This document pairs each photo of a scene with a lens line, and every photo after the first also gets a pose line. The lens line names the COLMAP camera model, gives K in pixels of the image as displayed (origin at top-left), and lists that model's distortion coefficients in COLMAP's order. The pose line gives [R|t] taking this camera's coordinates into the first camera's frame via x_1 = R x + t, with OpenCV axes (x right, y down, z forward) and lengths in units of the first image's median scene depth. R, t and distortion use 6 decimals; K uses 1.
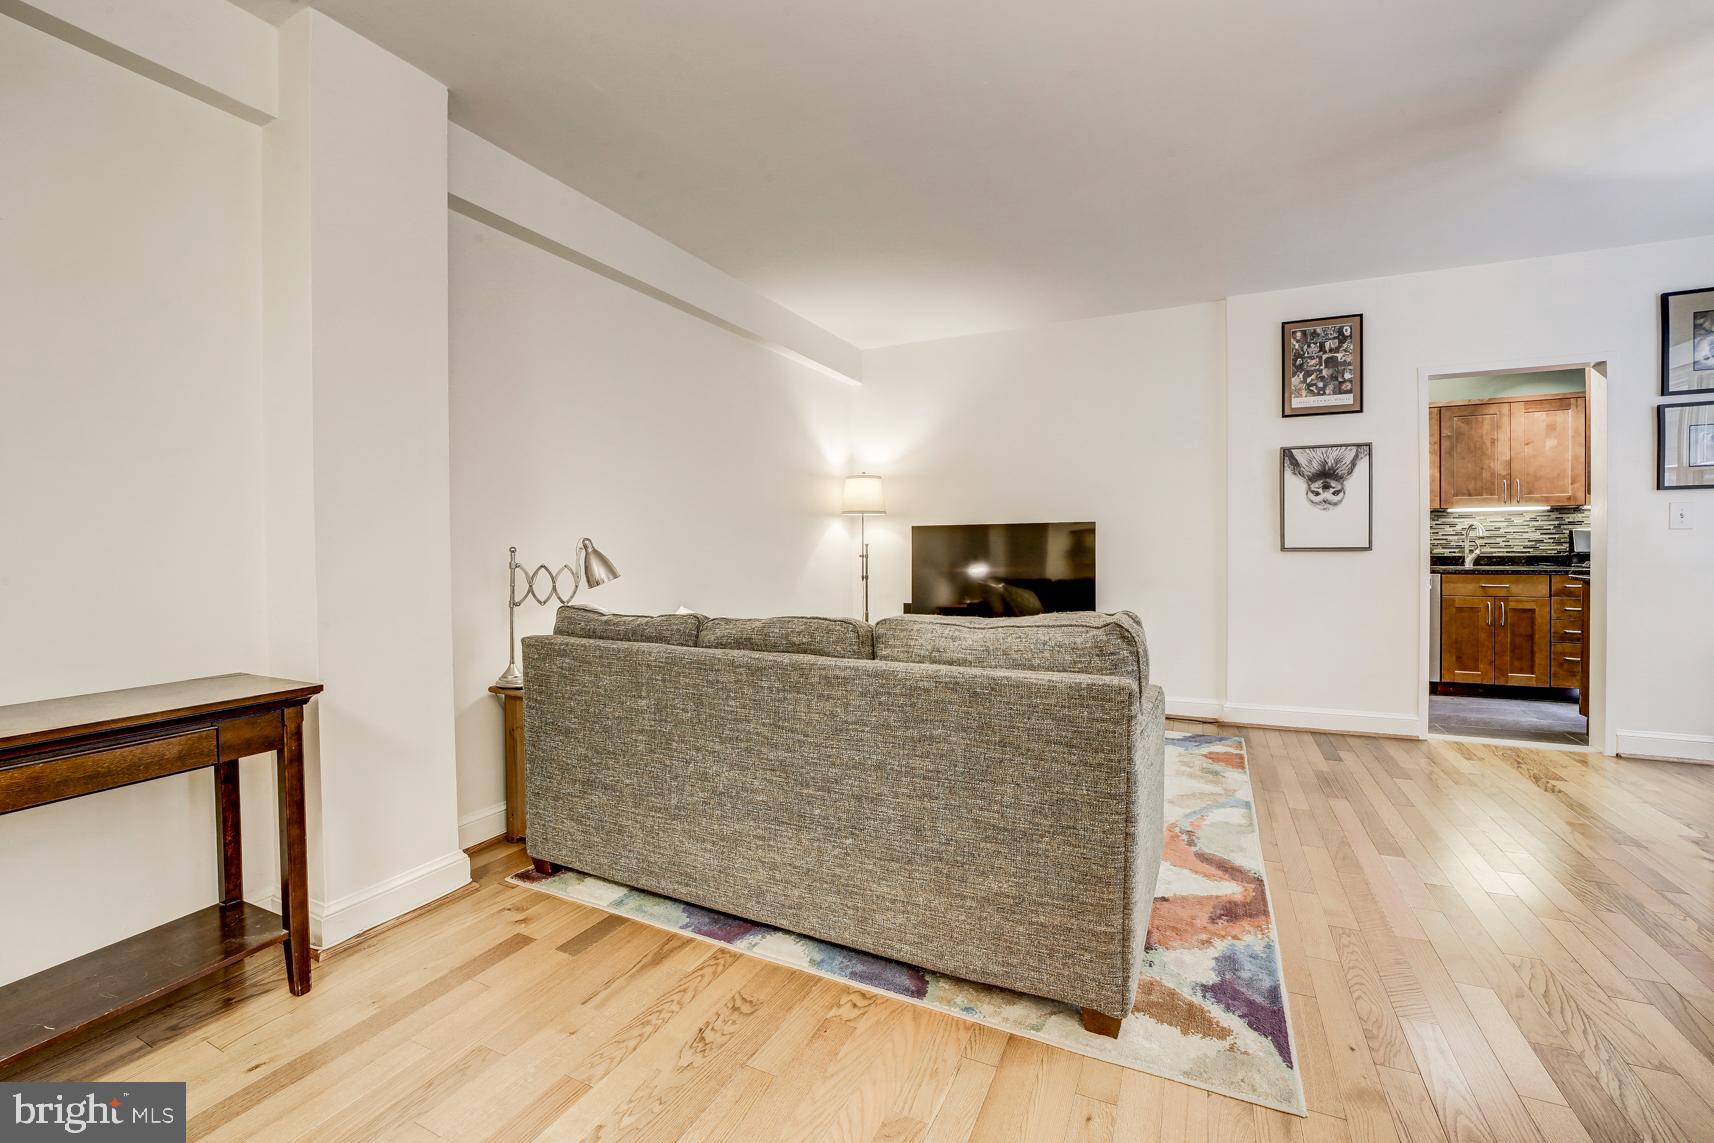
lens RADIAL K [[675.7, 0, 905.0], [0, 675.7, 556.3], [0, 0, 1]] dist [-0.016338, 0.000154]
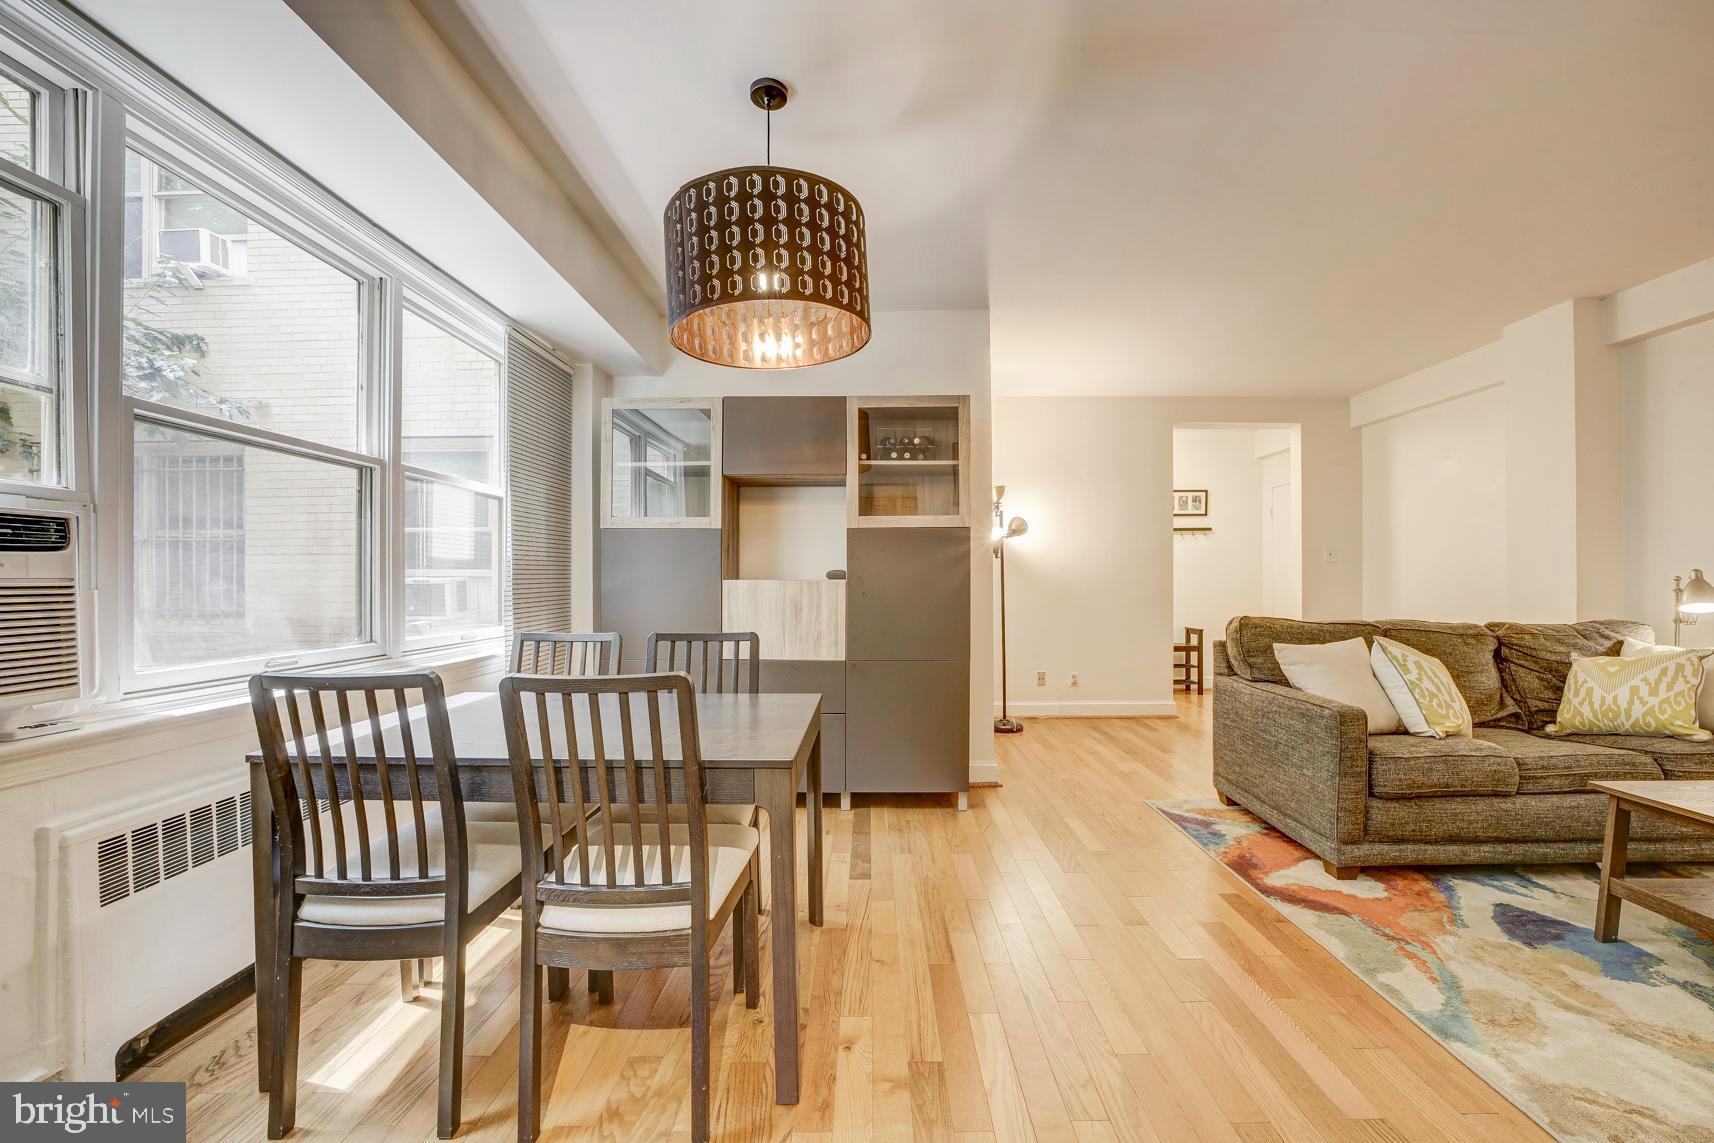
lens RADIAL K [[675.7, 0, 863.4], [0, 675.7, 577.5], [0, 0, 1]] dist [-0.016338, 0.000154]
pose [[-0.912194, 0.002774, -0.409748, 0.860089], [-0.000680, 0.999965, 0.008285, -0.017394], [0.409757, 0.007836, -0.912161, 0.945229]]
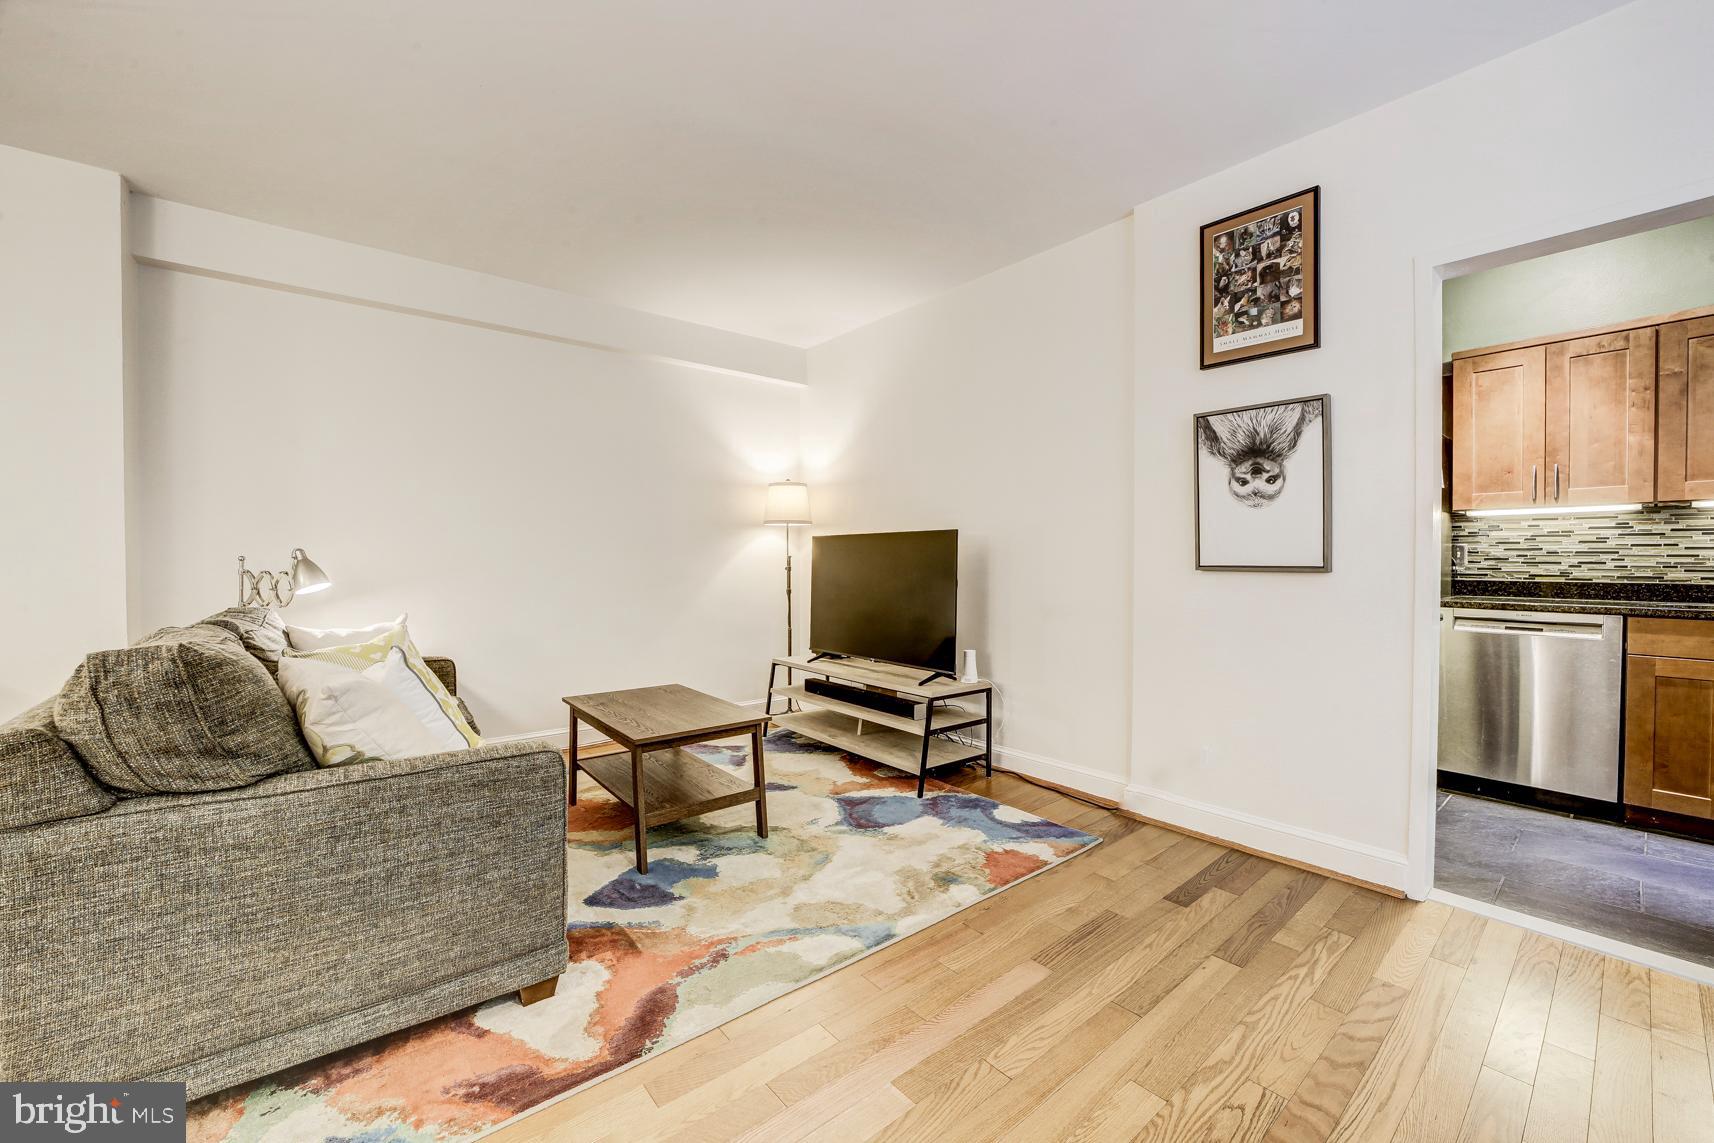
lens RADIAL K [[675.7, 0, 870.1], [0, 675.7, 570.2], [0, 0, 1]] dist [-0.016338, 0.000154]
pose [[0.906921, 0.016009, -0.420997, 0.562798], [-0.015253, 0.999870, 0.005163, -0.006879], [0.421025, 0.001739, 0.907047, 0.266911]]
